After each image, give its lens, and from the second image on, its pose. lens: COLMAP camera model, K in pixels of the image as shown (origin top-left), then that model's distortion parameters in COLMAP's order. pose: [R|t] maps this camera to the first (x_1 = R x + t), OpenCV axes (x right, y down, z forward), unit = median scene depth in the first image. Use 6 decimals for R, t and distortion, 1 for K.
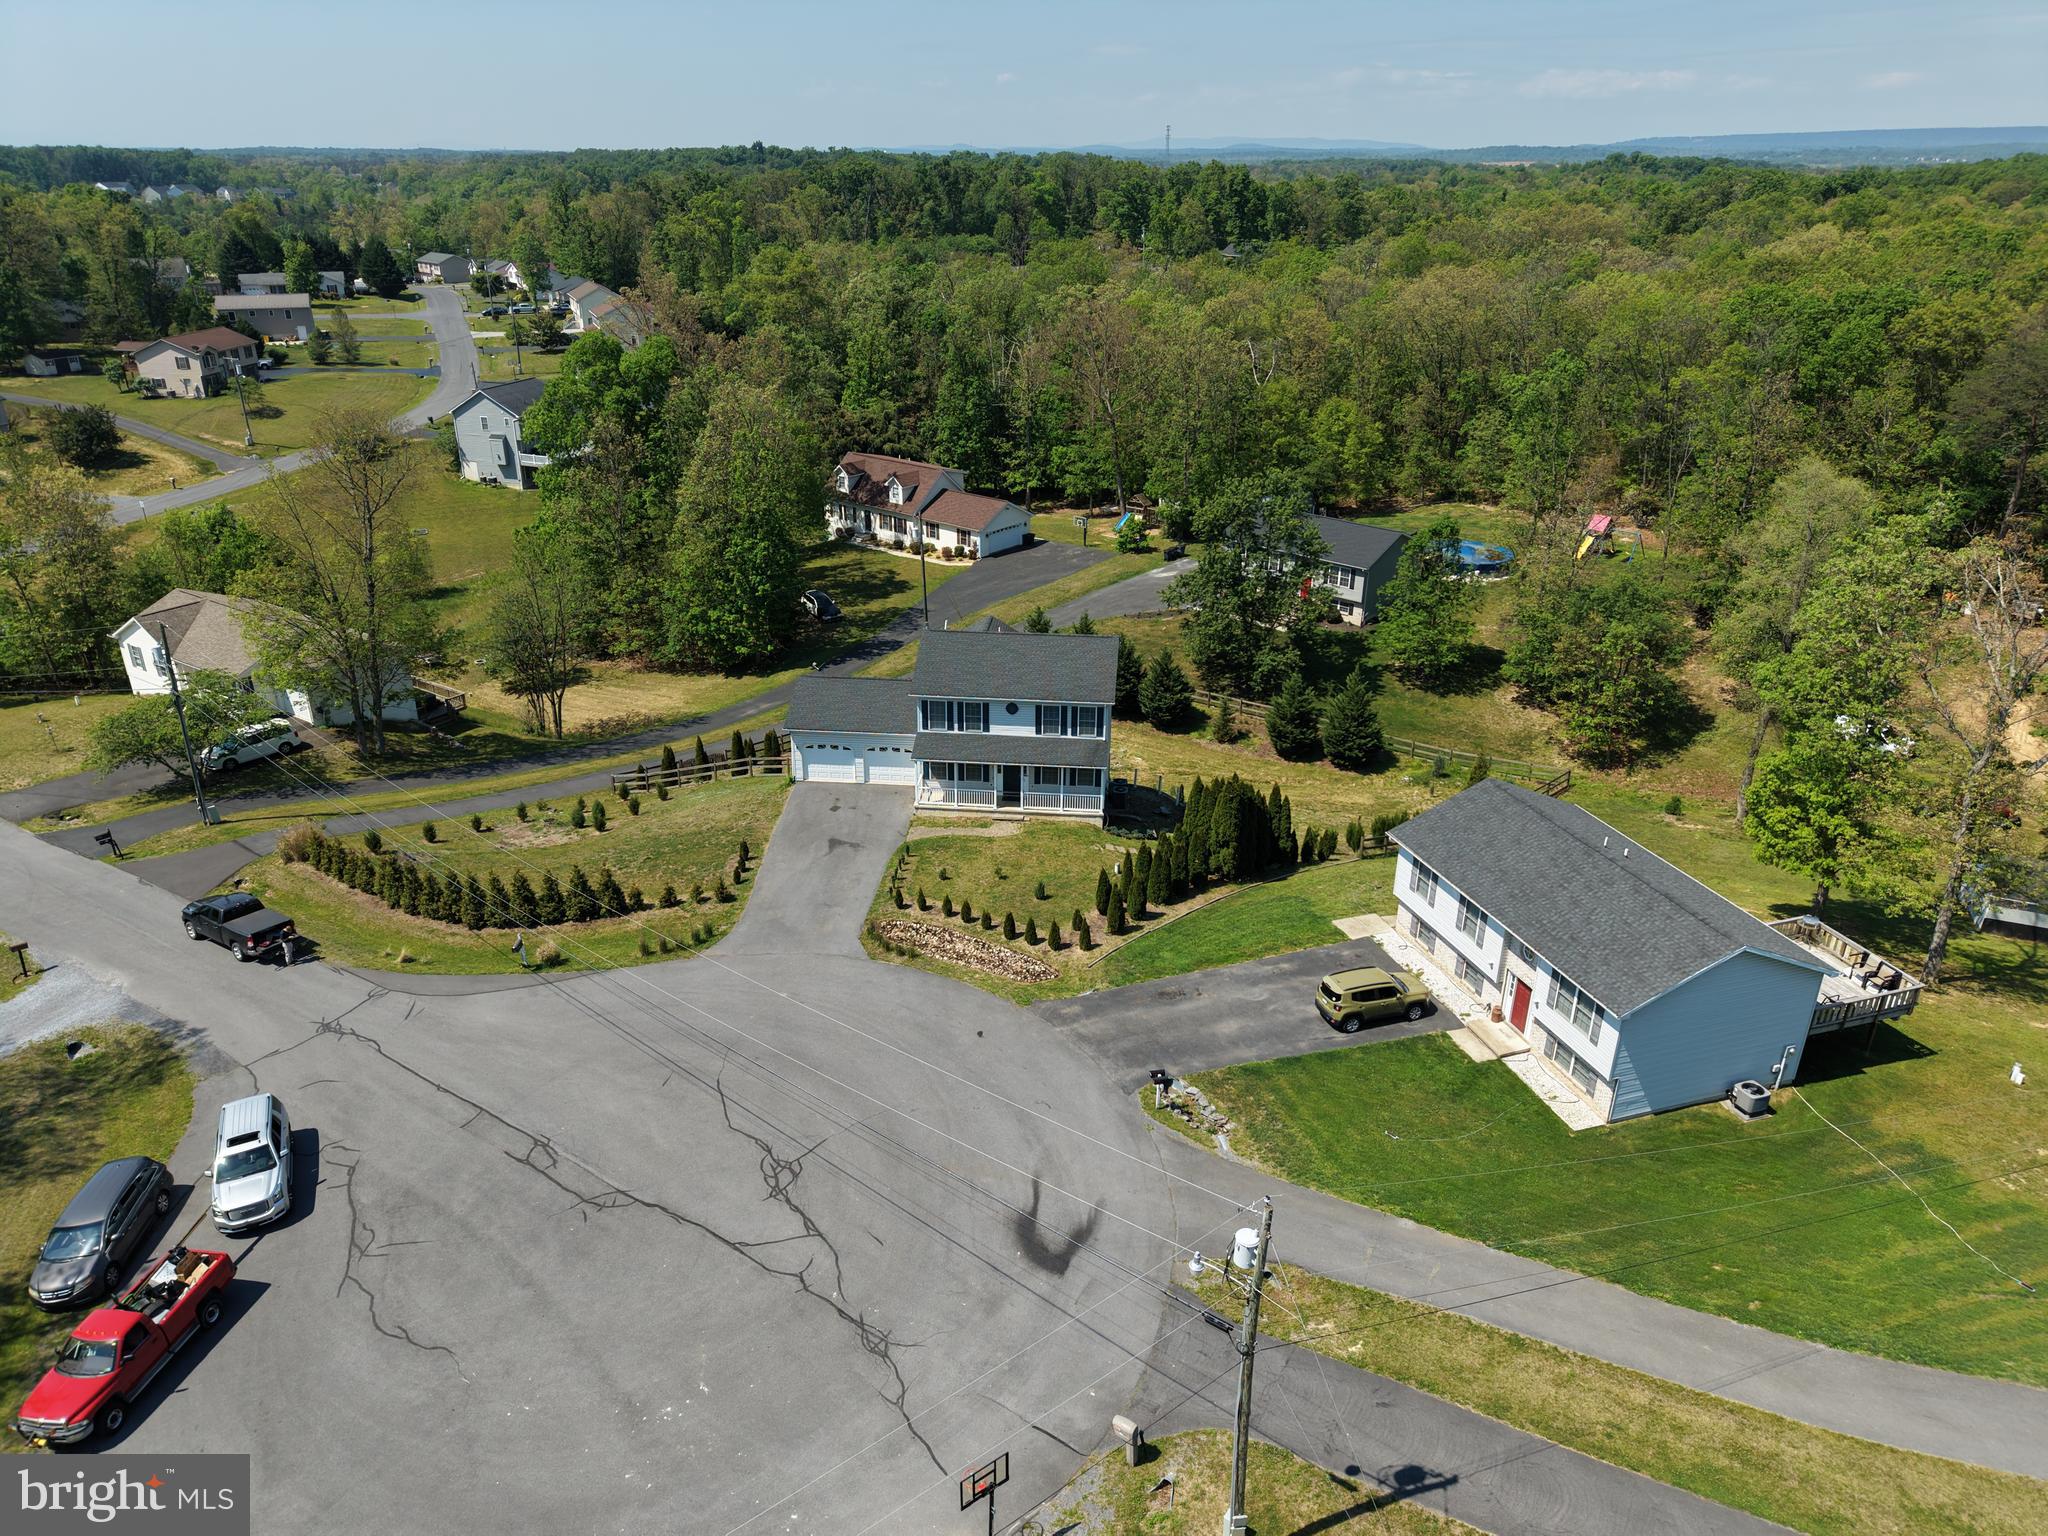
lens RADIAL K [[1368.5, 0, 1021.3], [0, 1368.5, 775.7], [0, 0, 1]] dist [0.021698, -0.021813]
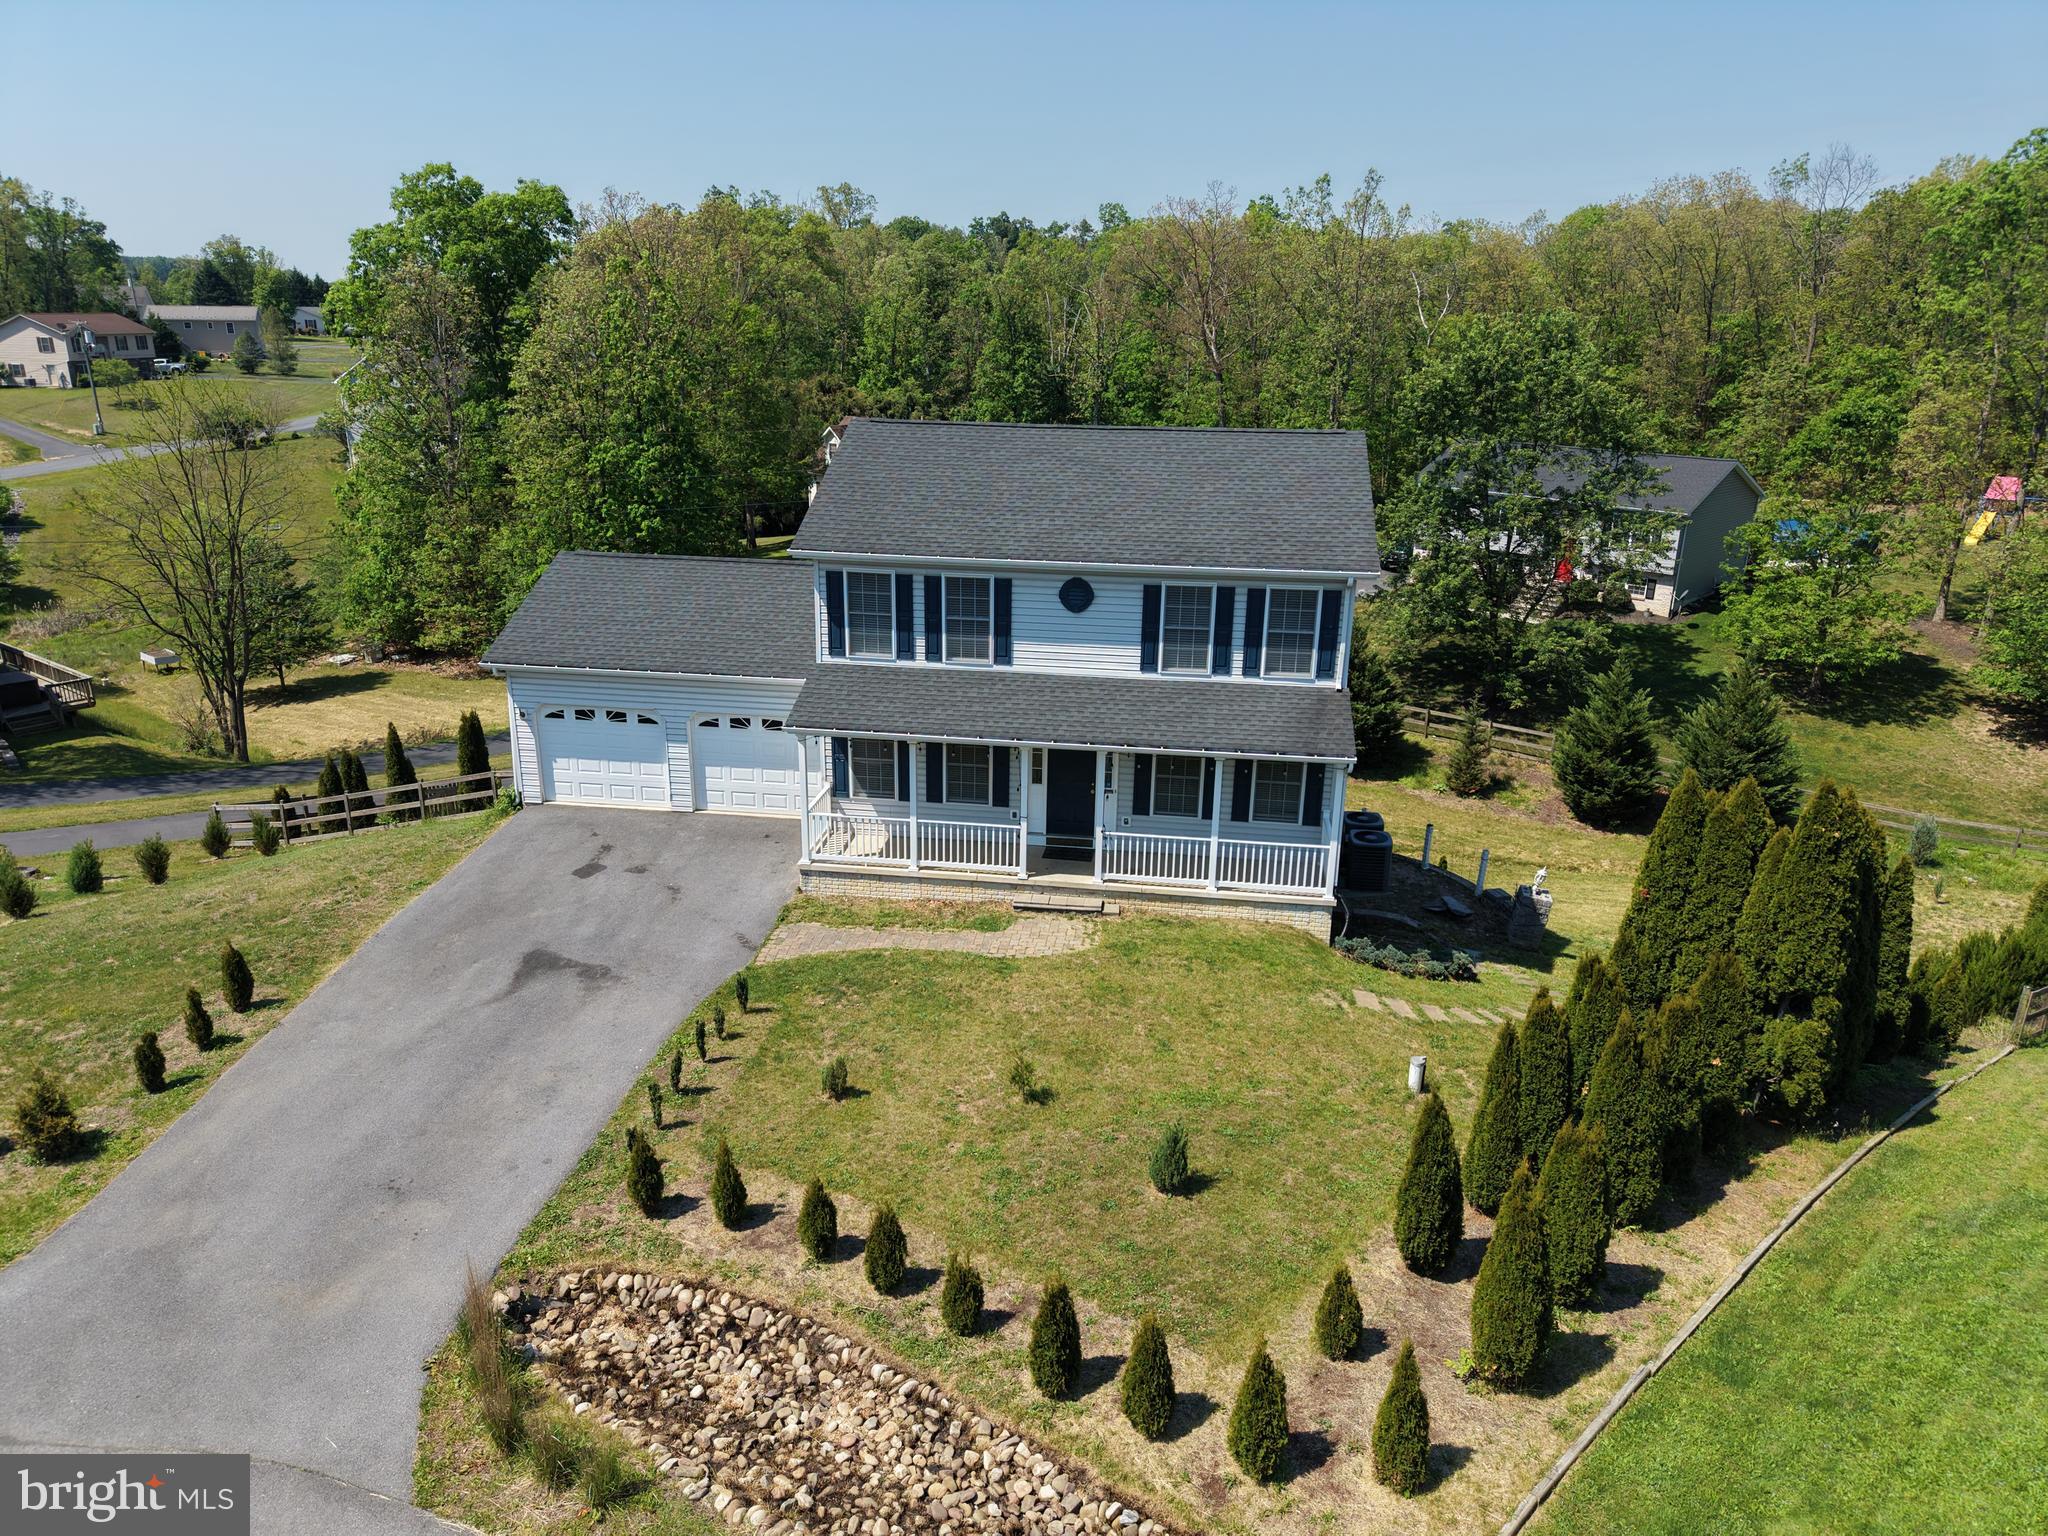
lens RADIAL K [[1368.5, 0, 1024.8], [0, 1368.5, 768.4], [0, 0, 1]] dist [0.021698, -0.021813]
pose [[0.999107, 0.021527, -0.036361, -0.004752], [-0.025006, 0.994862, -0.098104, 0.022899], [0.034062, 0.098925, 0.994512, 0.481432]]
